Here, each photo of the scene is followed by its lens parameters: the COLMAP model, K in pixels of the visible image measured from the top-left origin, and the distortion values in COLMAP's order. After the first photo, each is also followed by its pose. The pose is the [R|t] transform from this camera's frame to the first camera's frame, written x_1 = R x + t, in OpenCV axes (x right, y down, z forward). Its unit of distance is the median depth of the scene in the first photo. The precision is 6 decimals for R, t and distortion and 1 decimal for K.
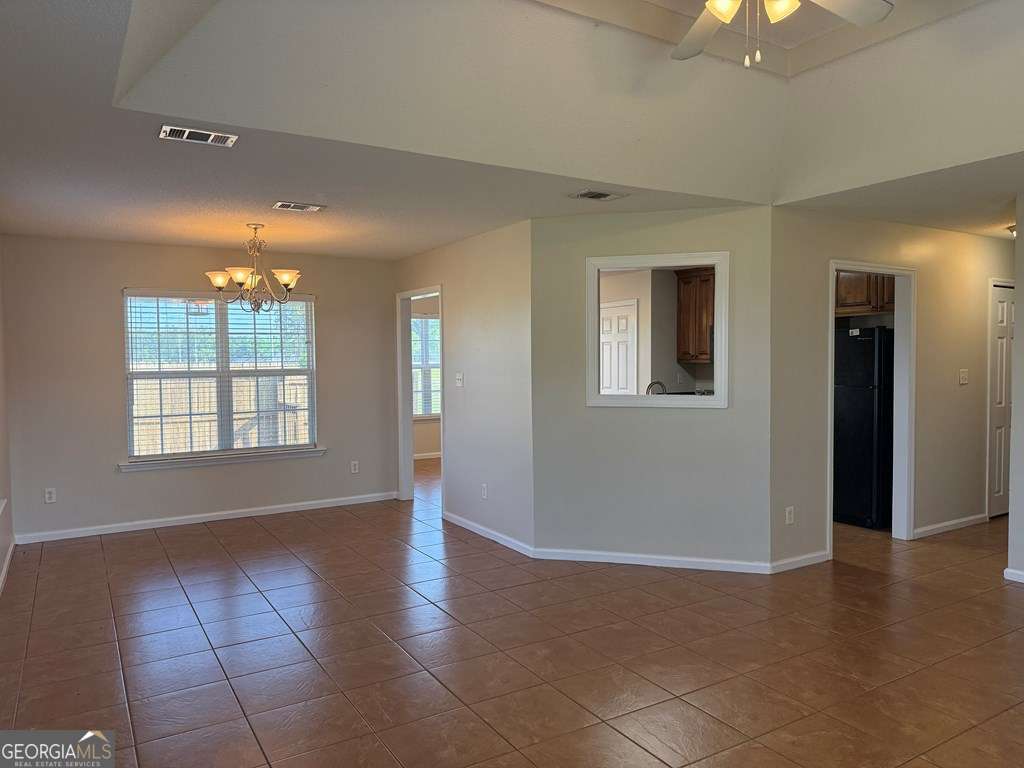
lens RADIAL K [[711.4, 0, 512.0], [0, 711.4, 384.0], [0, 0, 1]] dist [0.116880, -0.180116]
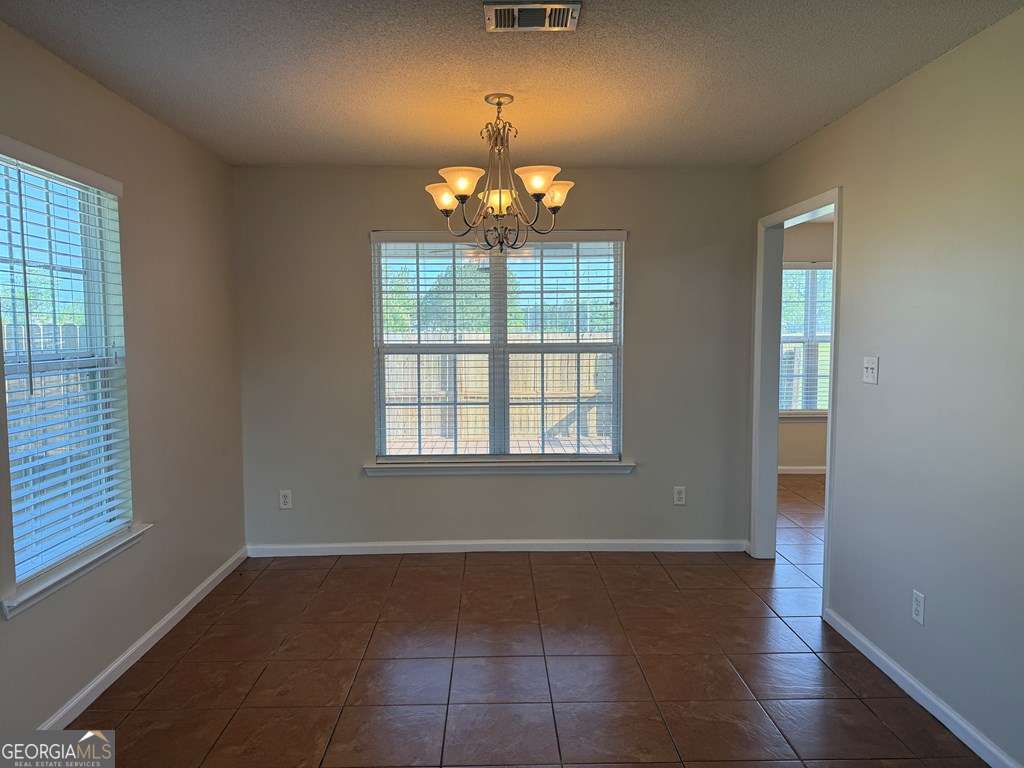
lens RADIAL K [[704.3, 0, 514.4], [0, 704.3, 379.8], [0, 0, 1]] dist [0.141386, -0.320493]
pose [[0.867985, 0.040057, -0.494972, -0.037448], [-0.022997, 0.998914, 0.040513, -0.011806], [0.496058, -0.023781, 0.867964, 0.395610]]
